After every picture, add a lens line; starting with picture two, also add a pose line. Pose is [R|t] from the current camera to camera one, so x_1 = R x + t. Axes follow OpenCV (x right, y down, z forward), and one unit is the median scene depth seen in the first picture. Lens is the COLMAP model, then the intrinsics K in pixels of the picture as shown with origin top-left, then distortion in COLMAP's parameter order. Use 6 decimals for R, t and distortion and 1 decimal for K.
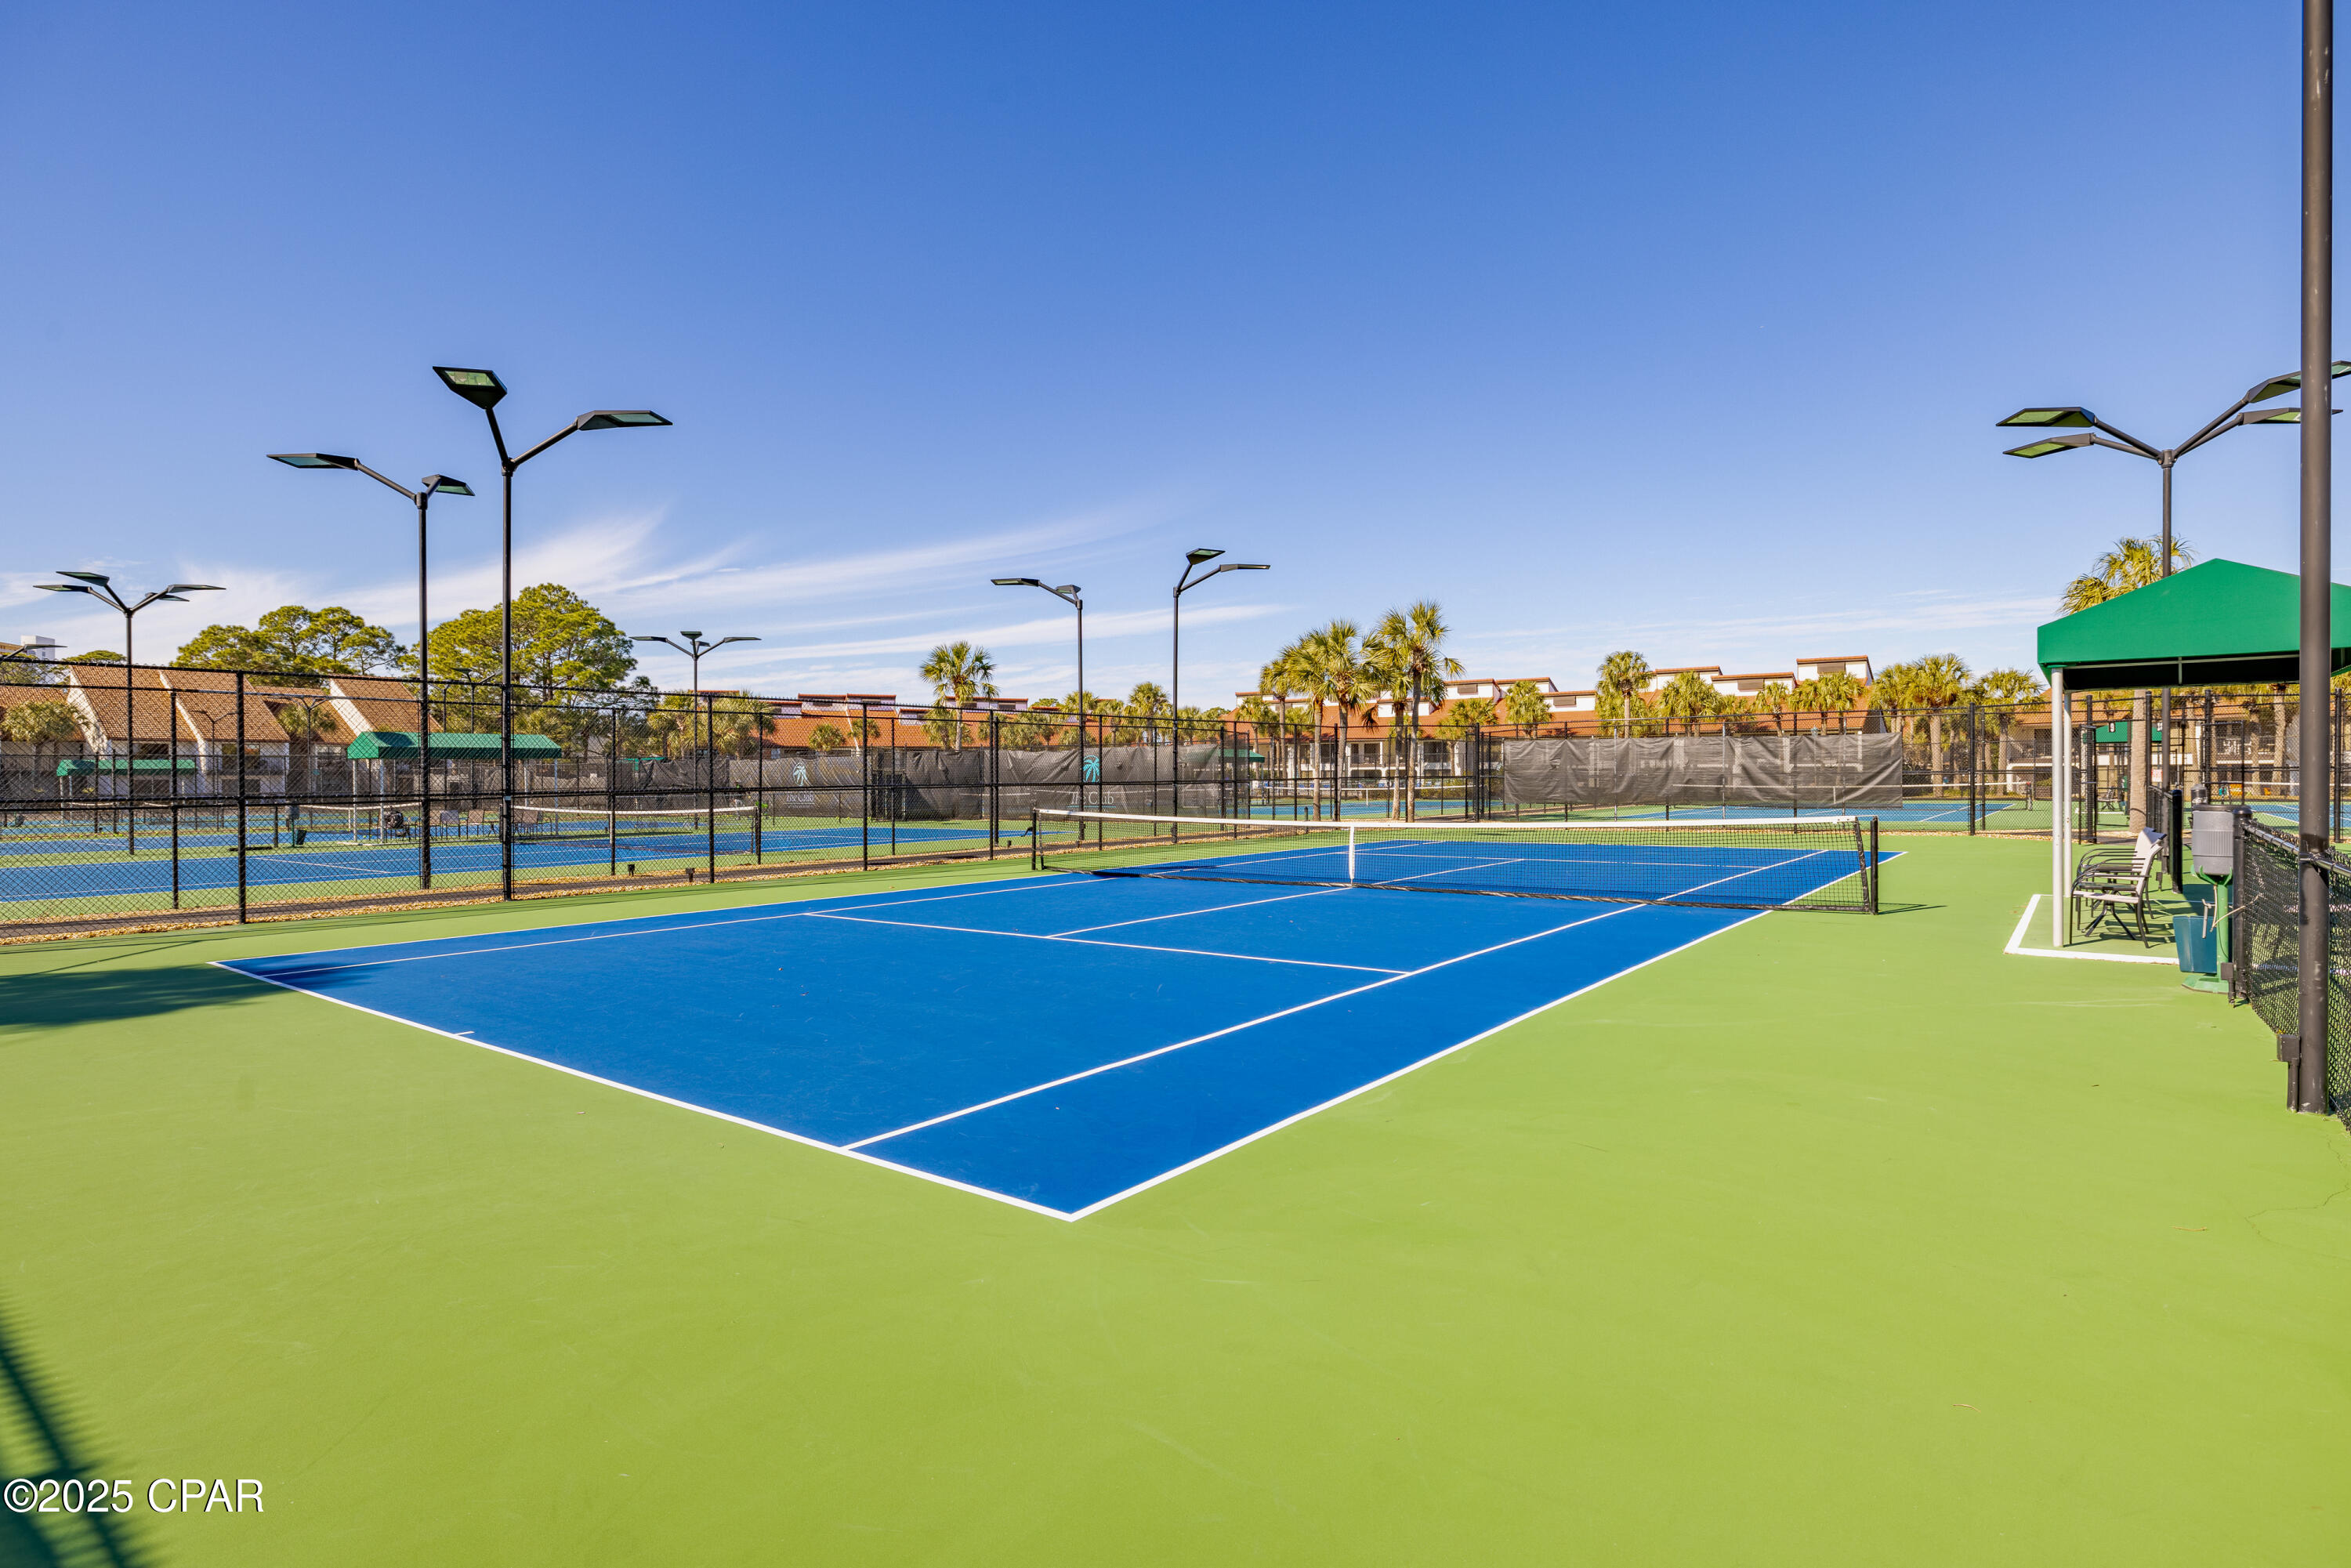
lens RADIAL K [[1190.2, 0, 1166.3], [0, 1190.2, 779.6], [0, 0, 1]] dist [0.001357, -0.000165]
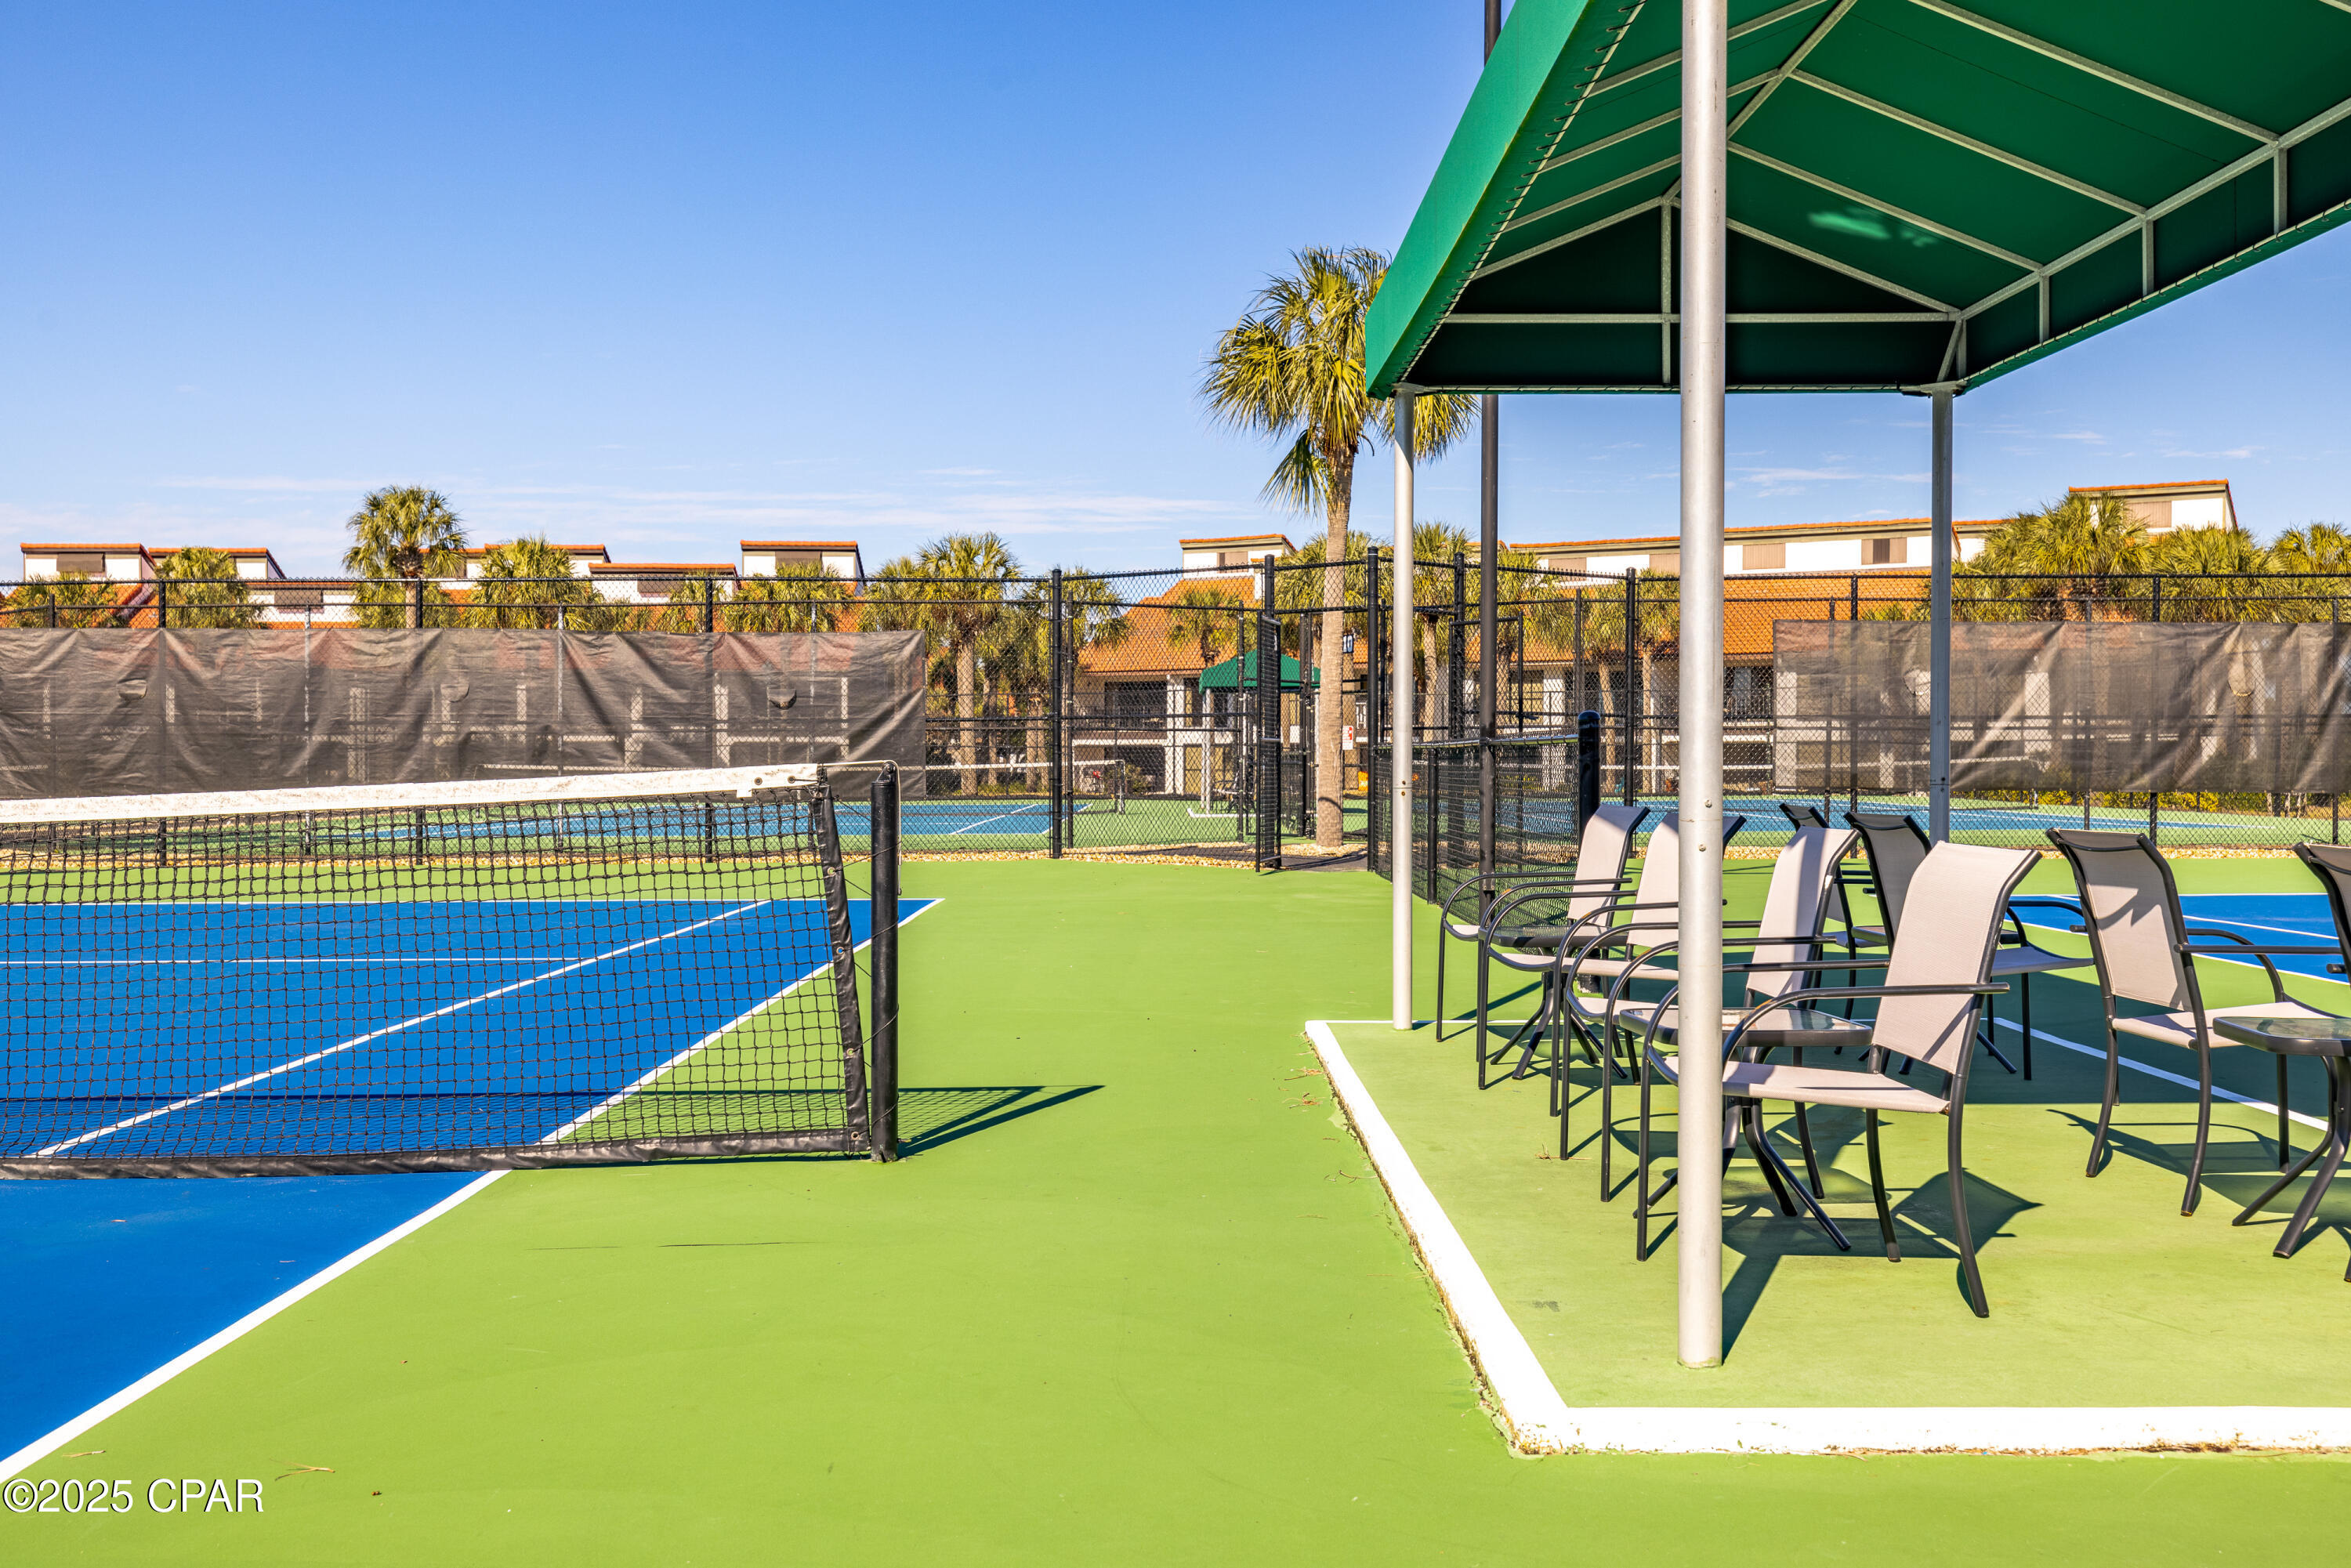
lens RADIAL K [[2368.0, 0, 1175.9], [0, 2368.0, 781.5], [0, 0, 1]] dist [-0.092237, 0.000000]
pose [[0.786200, -0.002047, 0.617969, 0.054839], [0.001129, 0.999998, 0.001876, 0.005610], [-0.617971, -0.000777, 0.786200, 0.093266]]
